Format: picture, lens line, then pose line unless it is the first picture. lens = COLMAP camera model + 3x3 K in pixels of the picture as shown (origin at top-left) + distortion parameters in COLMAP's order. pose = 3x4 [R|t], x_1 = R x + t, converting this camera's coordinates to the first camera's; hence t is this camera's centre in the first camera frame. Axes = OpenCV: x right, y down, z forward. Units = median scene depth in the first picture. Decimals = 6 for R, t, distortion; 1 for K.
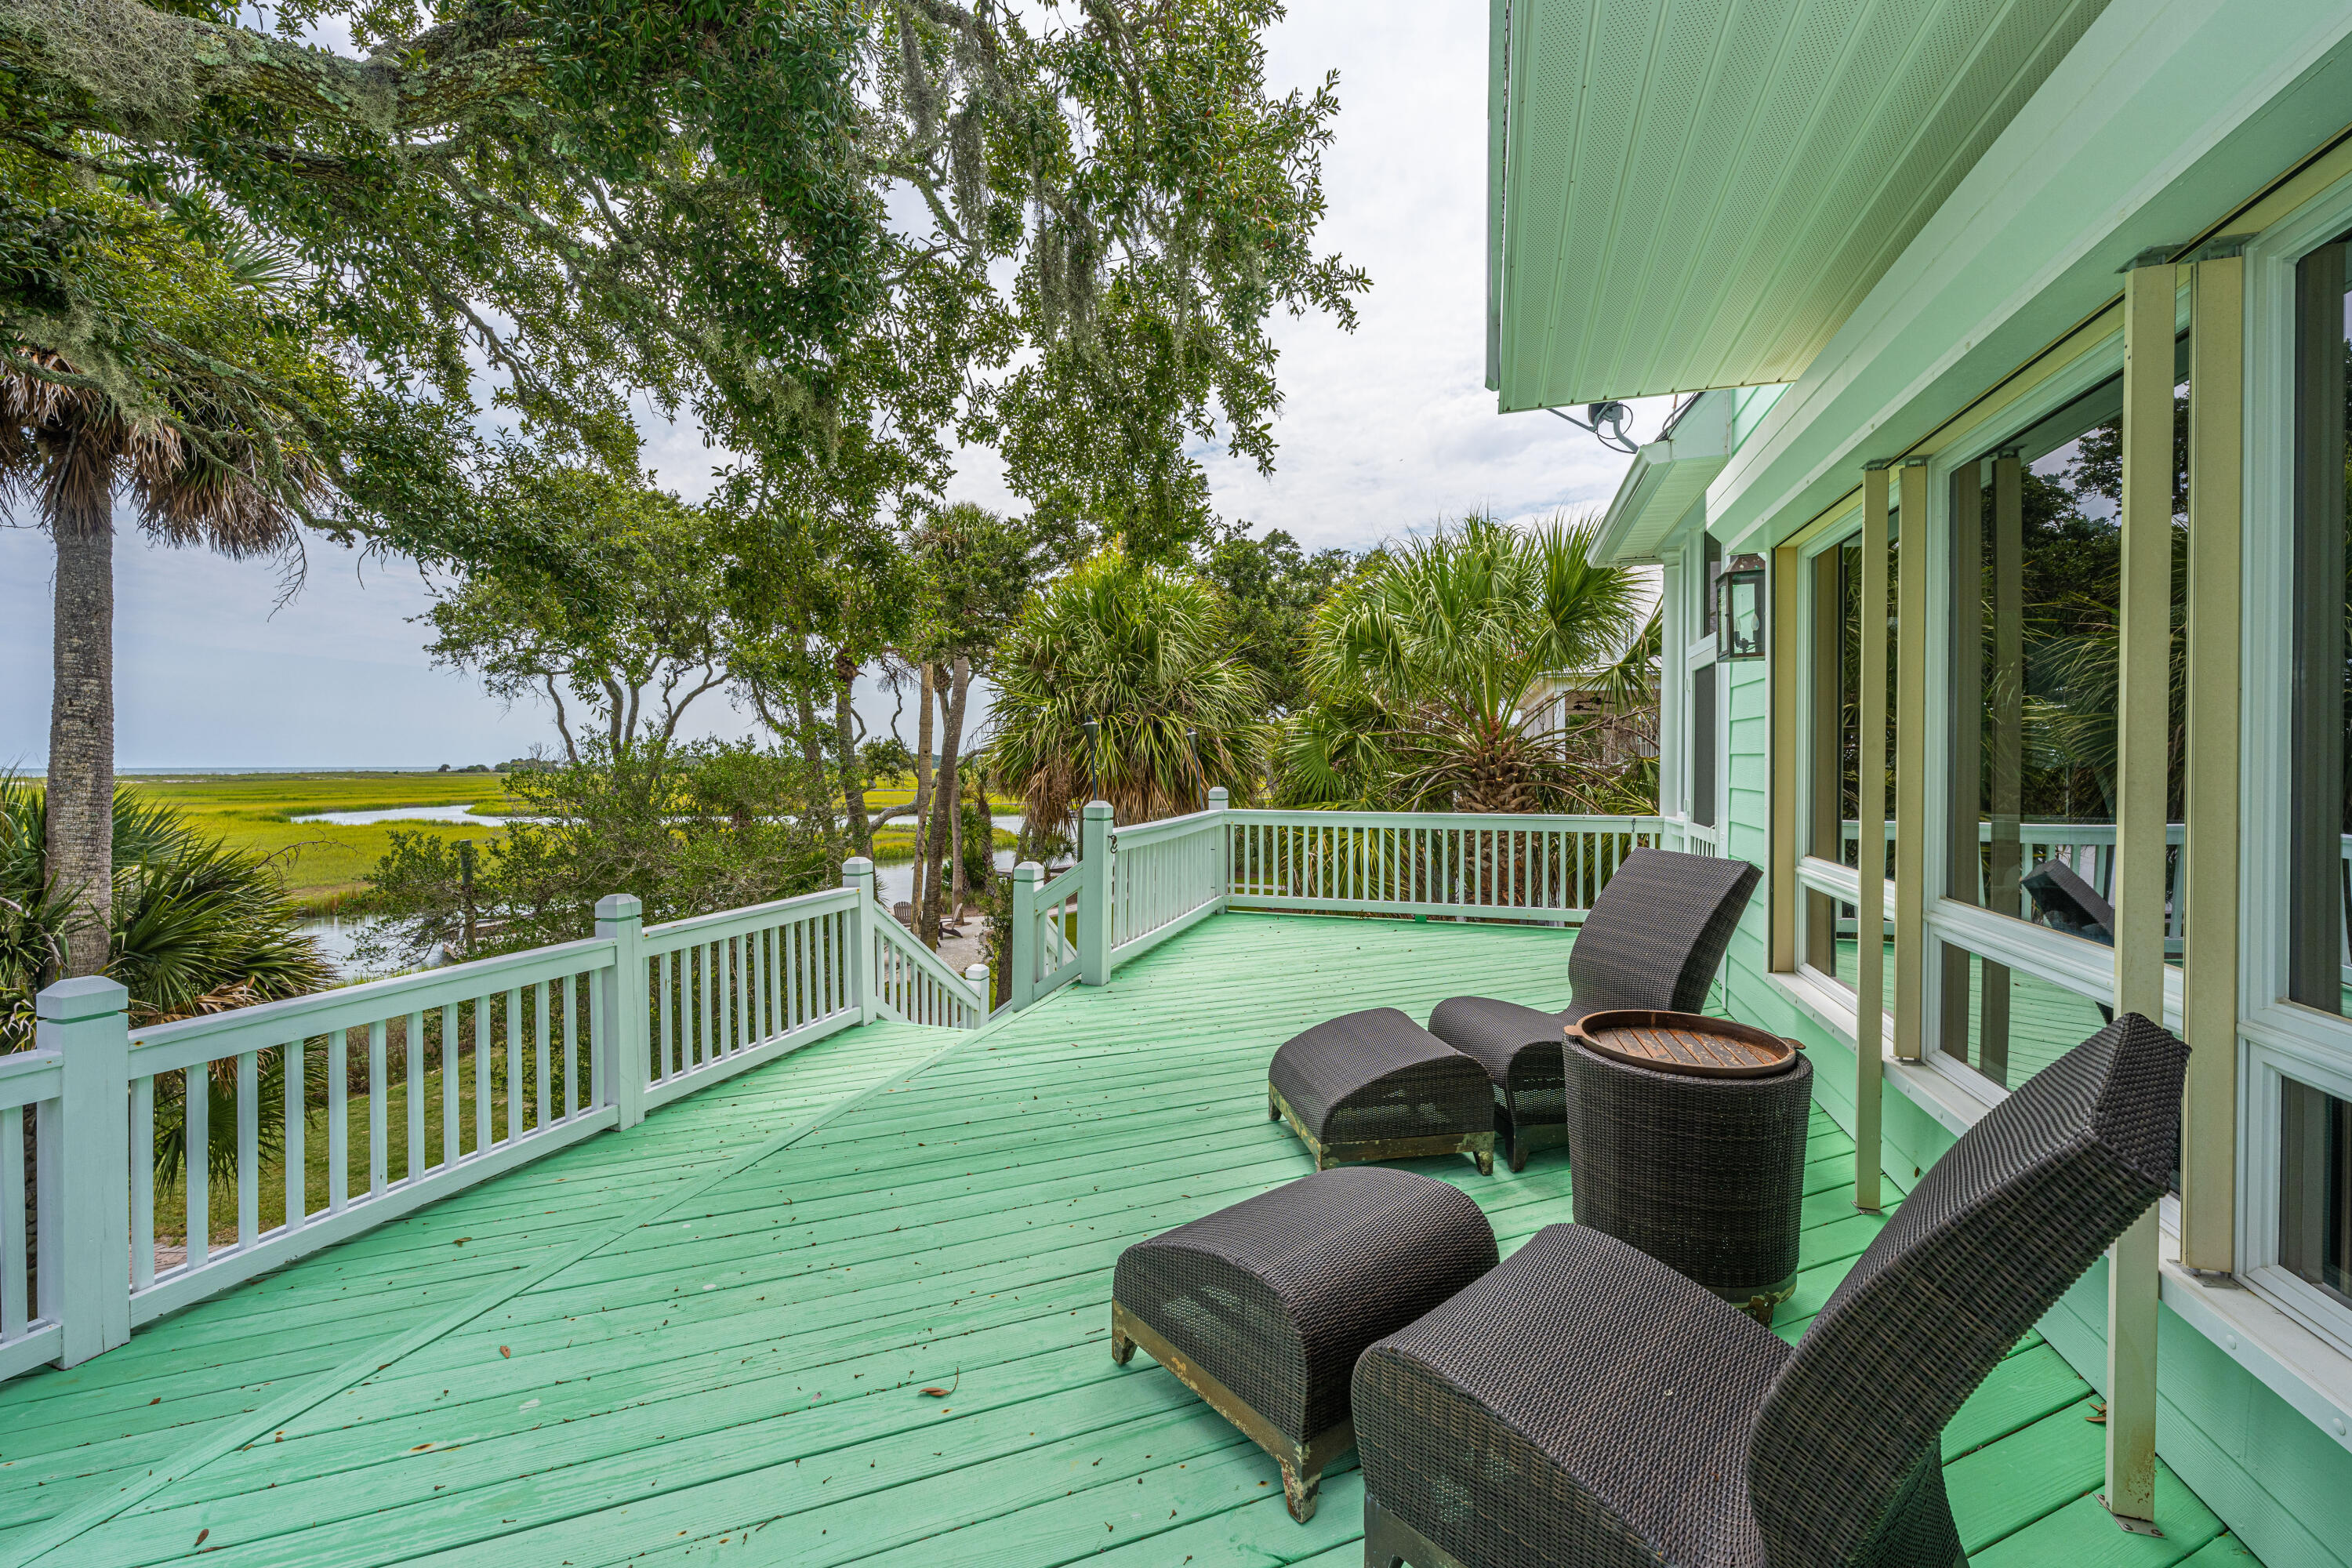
lens RADIAL K [[970.5, 0, 1177.9], [0, 970.5, 764.3], [0, 0, 1]] dist [-0.002773, -0.000585]
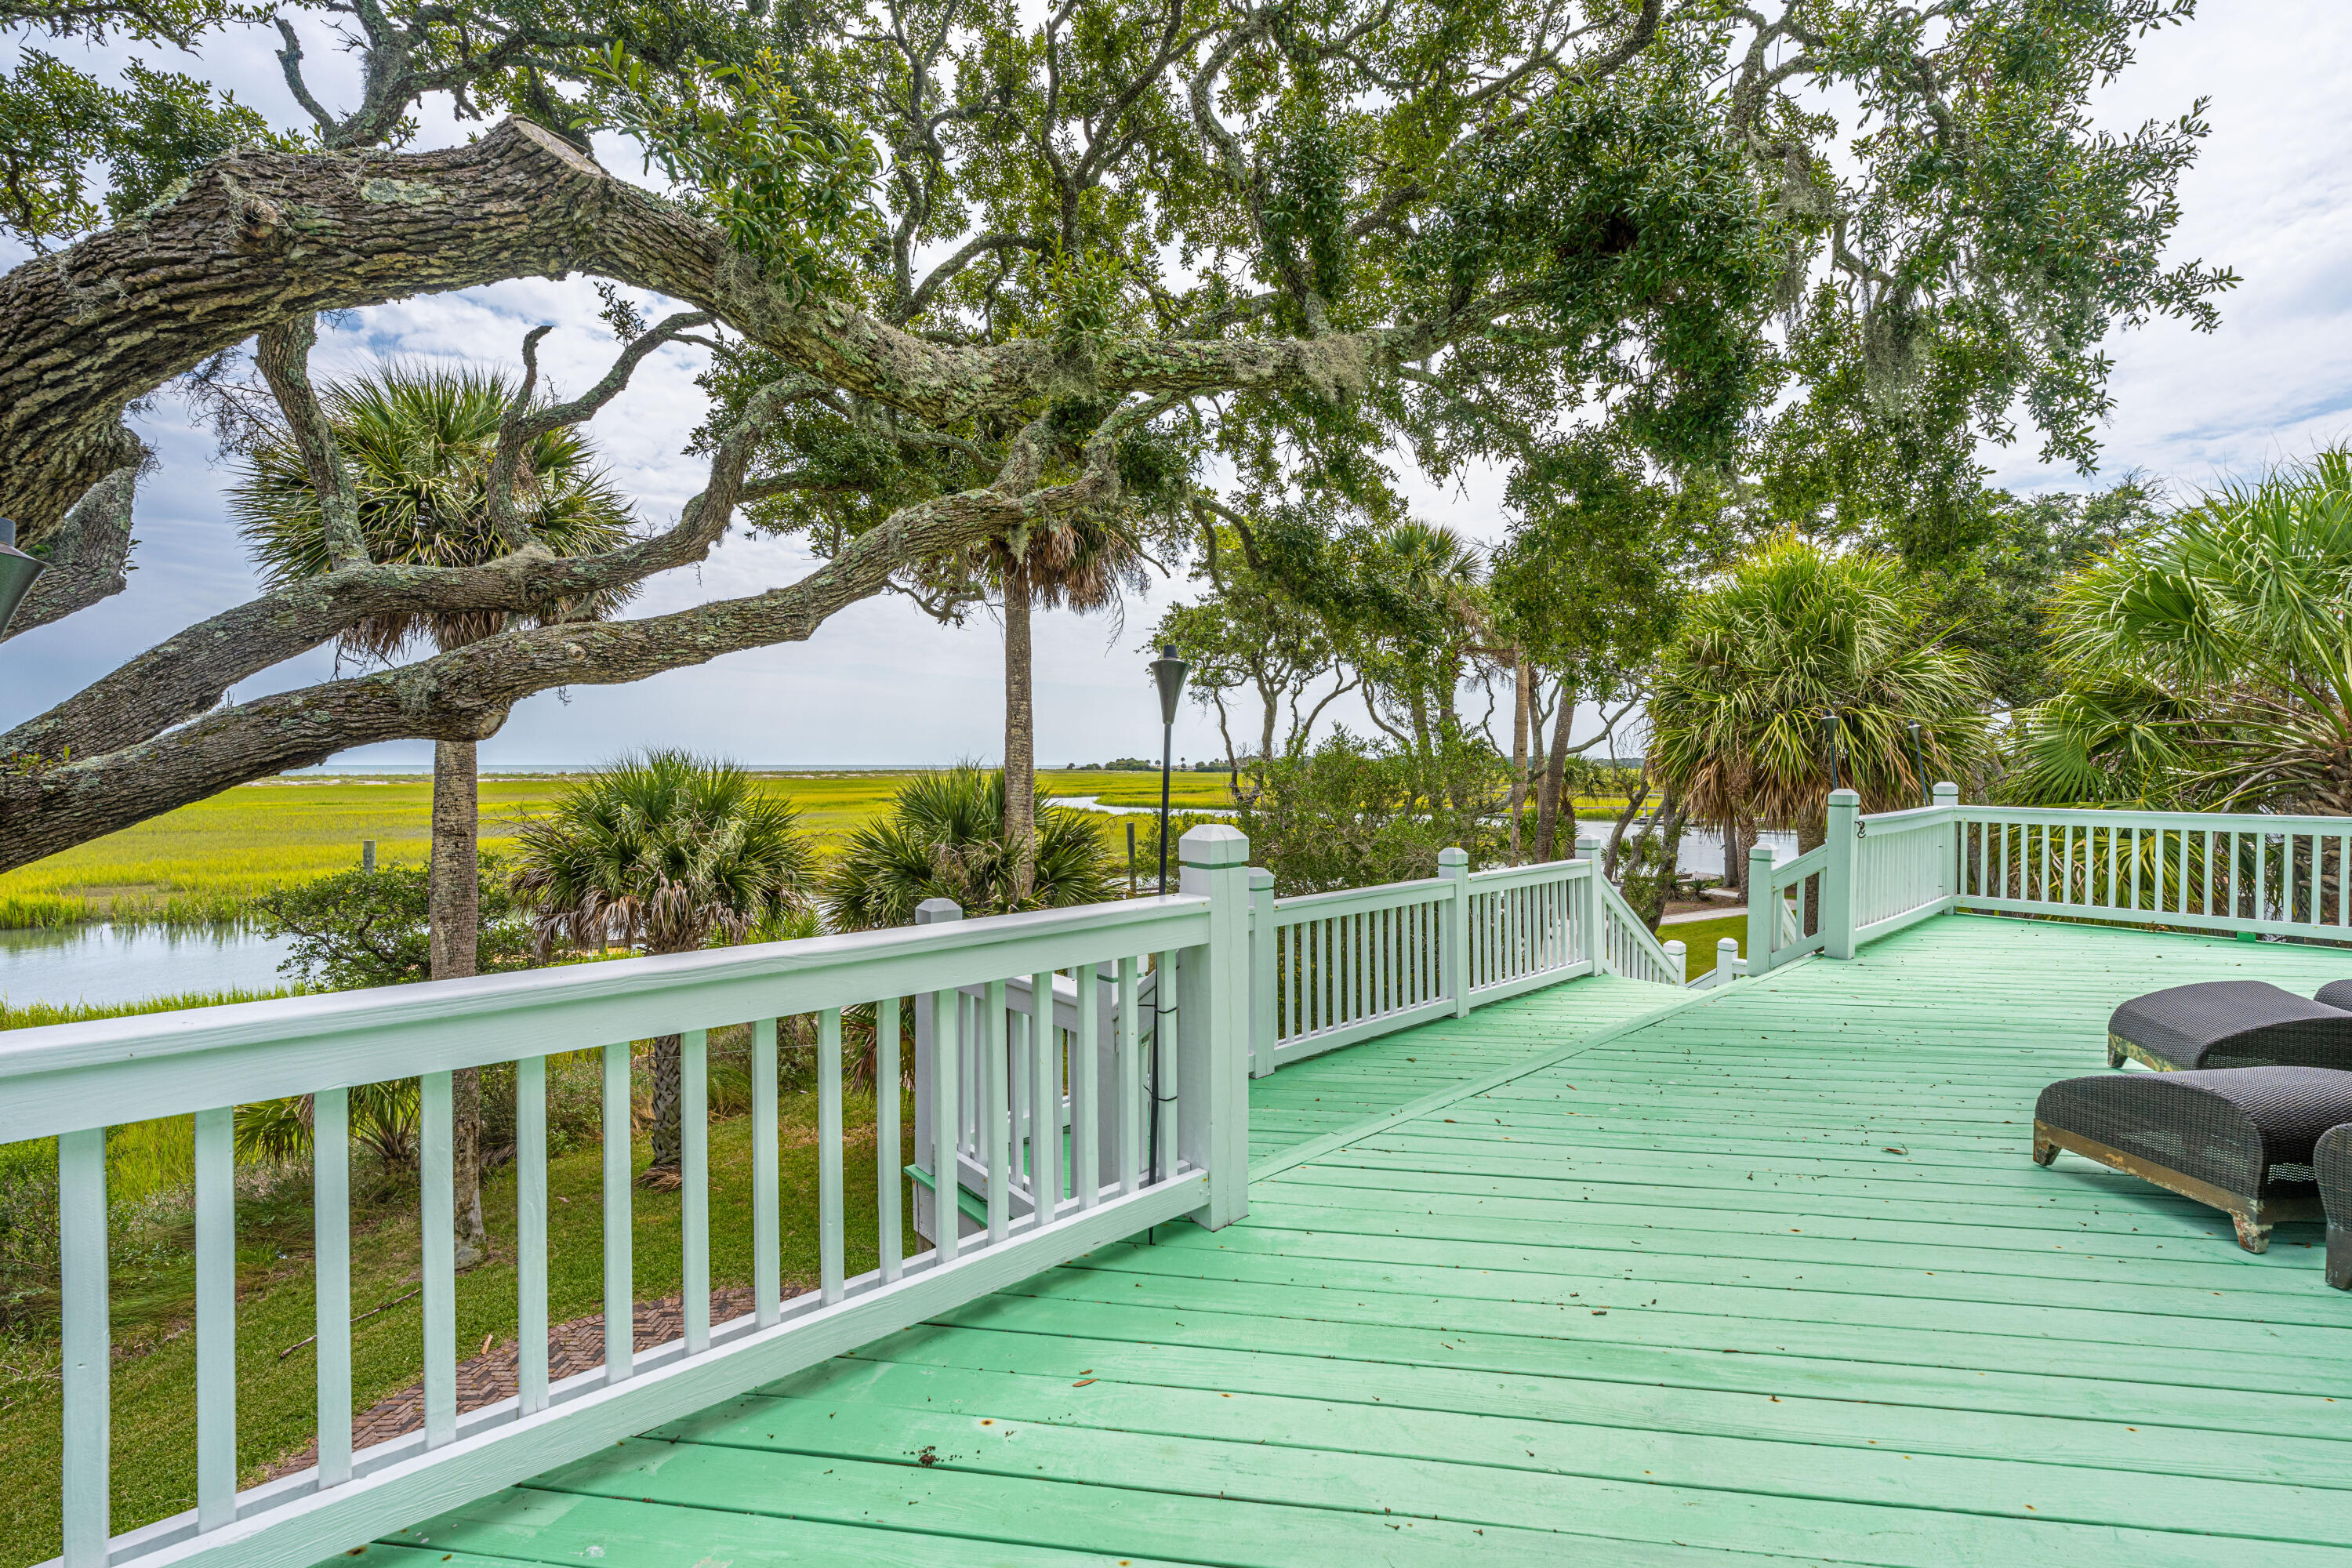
lens RADIAL K [[1004.0, 0, 1161.9], [0, 1004.0, 783.3], [0, 0, 1]] dist [-0.007752, -0.000289]
pose [[0.854366, 0.014472, -0.519470, -0.112696], [-0.005332, 0.999804, 0.019084, 0.010492], [0.519645, -0.013535, 0.854275, -0.250841]]
